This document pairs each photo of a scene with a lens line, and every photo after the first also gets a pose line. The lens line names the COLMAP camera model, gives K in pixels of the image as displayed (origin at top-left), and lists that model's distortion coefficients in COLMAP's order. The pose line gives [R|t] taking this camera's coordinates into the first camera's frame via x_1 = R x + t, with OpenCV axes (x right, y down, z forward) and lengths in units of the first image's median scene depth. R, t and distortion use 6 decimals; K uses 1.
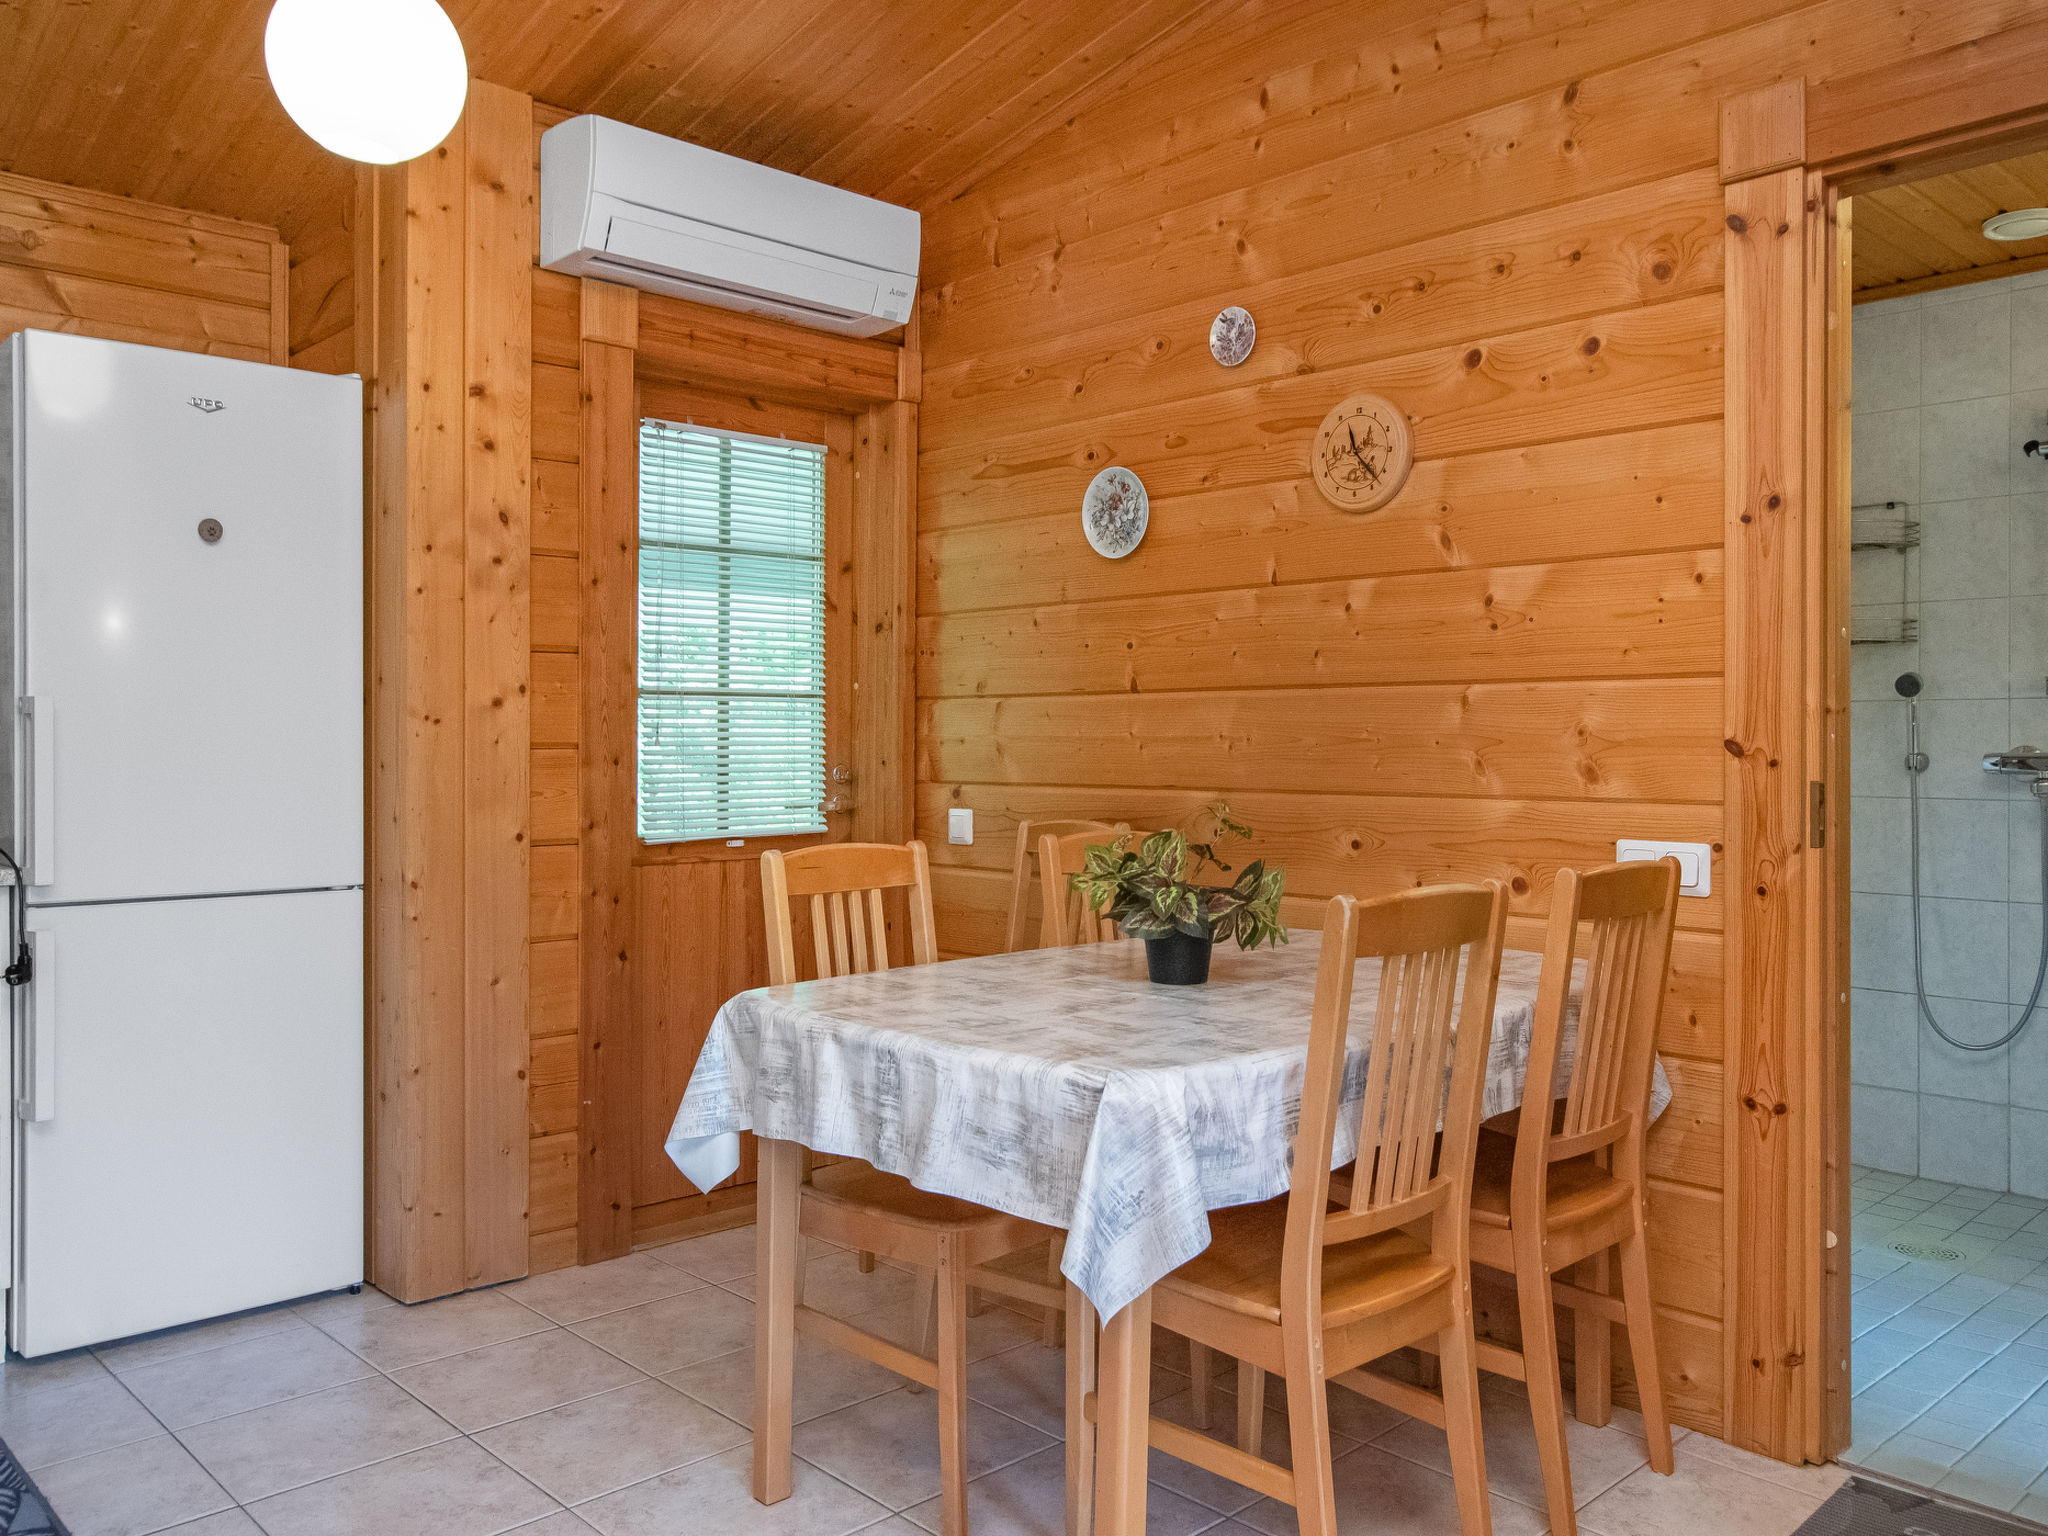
lens RADIAL K [[1631.9, 0, 1079.5], [0, 1631.9, 763.1], [0, 0, 1]] dist [-0.024845, -0.000427]
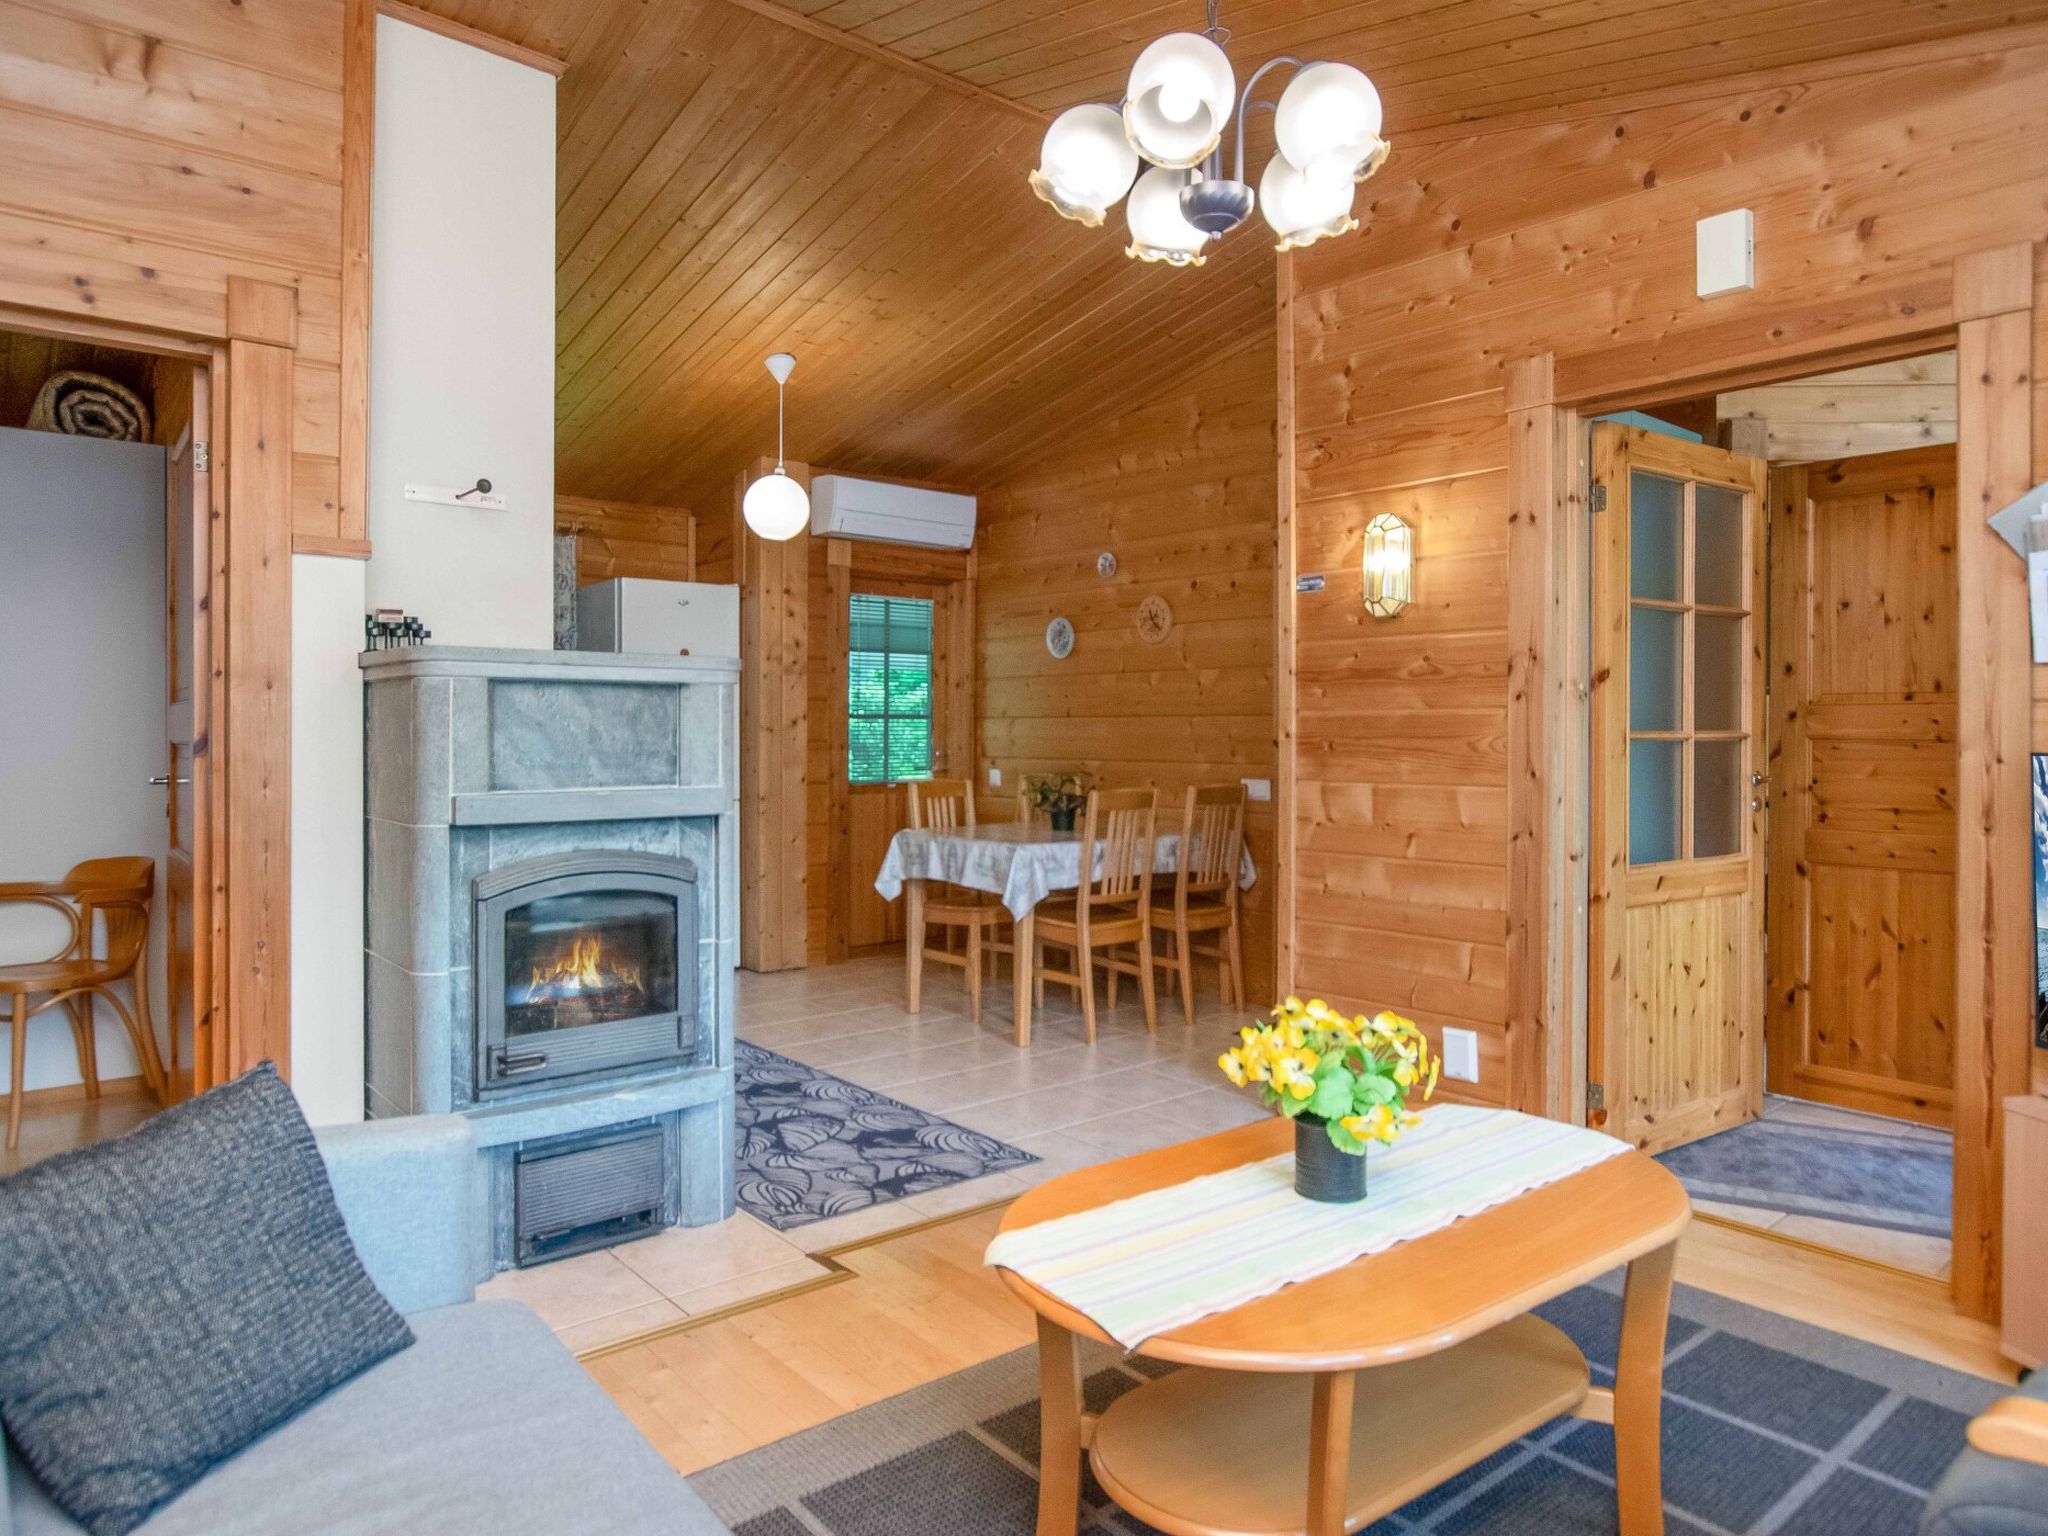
lens RADIAL K [[1296.5, 0, 1056.8], [0, 1296.5, 731.7], [0, 0, 1]] dist [-0.013878, 0.002213]
pose [[0.998137, 0.000308, -0.061019, 0.136476], [-0.001049, 0.999926, -0.012117, -0.001932], [0.061011, 0.012158, 0.998063, -0.852802]]
